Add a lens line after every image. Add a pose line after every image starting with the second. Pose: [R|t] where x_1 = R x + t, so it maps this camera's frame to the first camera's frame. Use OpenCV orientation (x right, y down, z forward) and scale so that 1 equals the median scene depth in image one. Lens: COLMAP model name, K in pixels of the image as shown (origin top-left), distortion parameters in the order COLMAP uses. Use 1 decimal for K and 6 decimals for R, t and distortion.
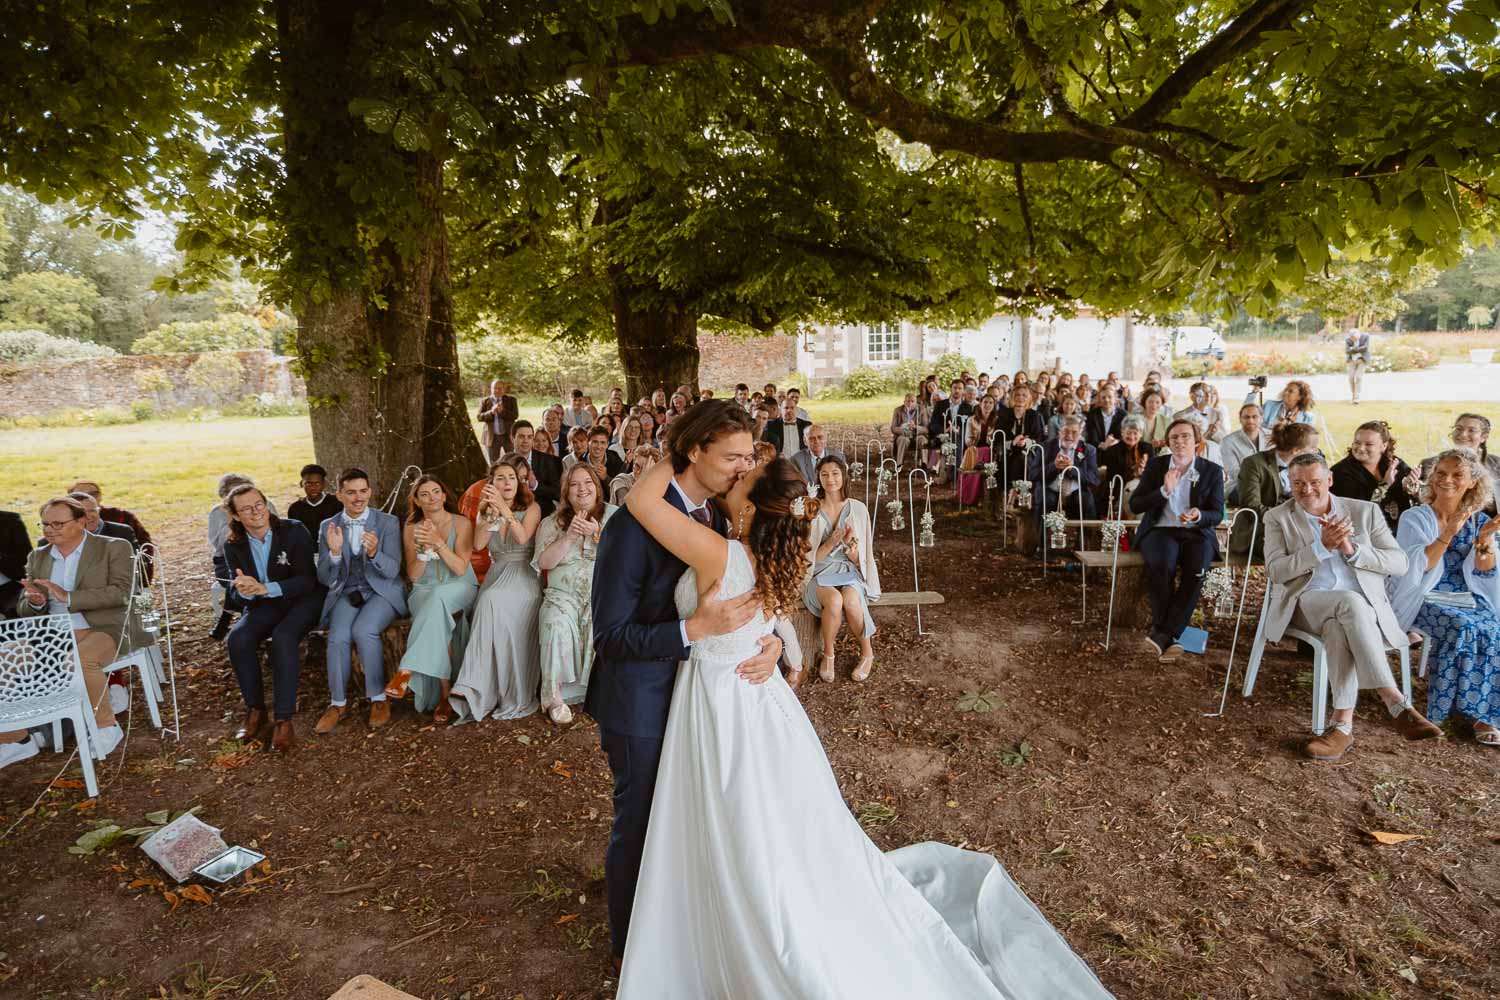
lens RADIAL K [[853.7, 0, 757.5], [0, 853.7, 487.2], [0, 0, 1]] dist [-0.036553, 0.027257]
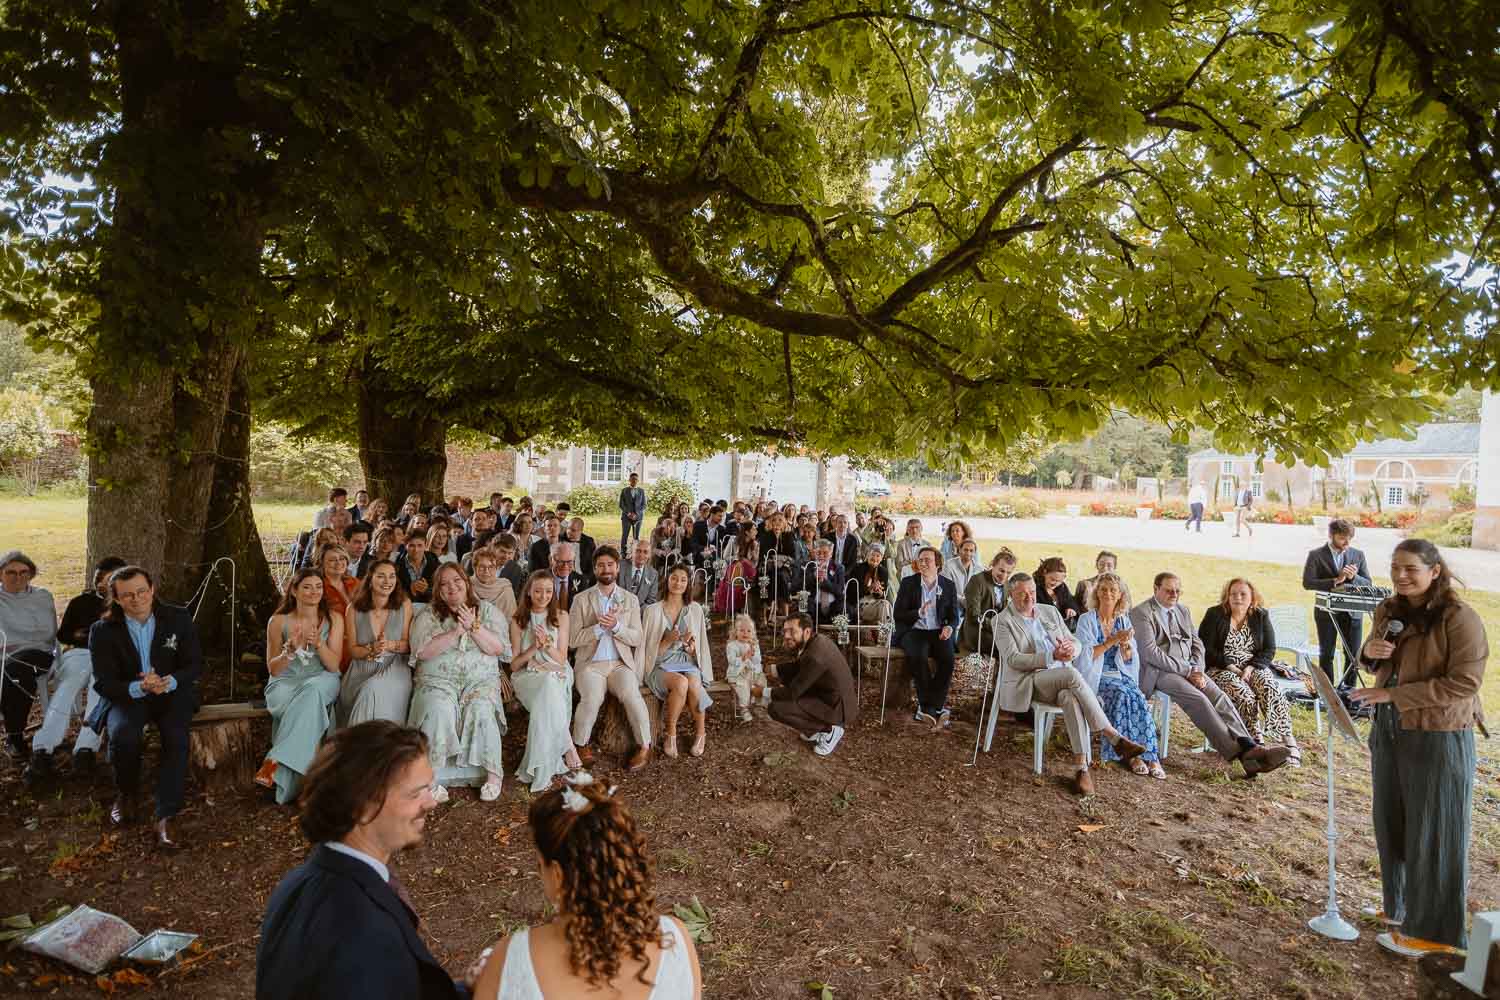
lens RADIAL K [[853.7, 0, 757.5], [0, 853.7, 487.2], [0, 0, 1]] dist [-0.036553, 0.027257]
pose [[0.934381, 0.070010, 0.349328, -0.152234], [-0.020504, 0.989445, -0.143453, 0.017588], [-0.355684, 0.126878, 0.925954, -0.102787]]
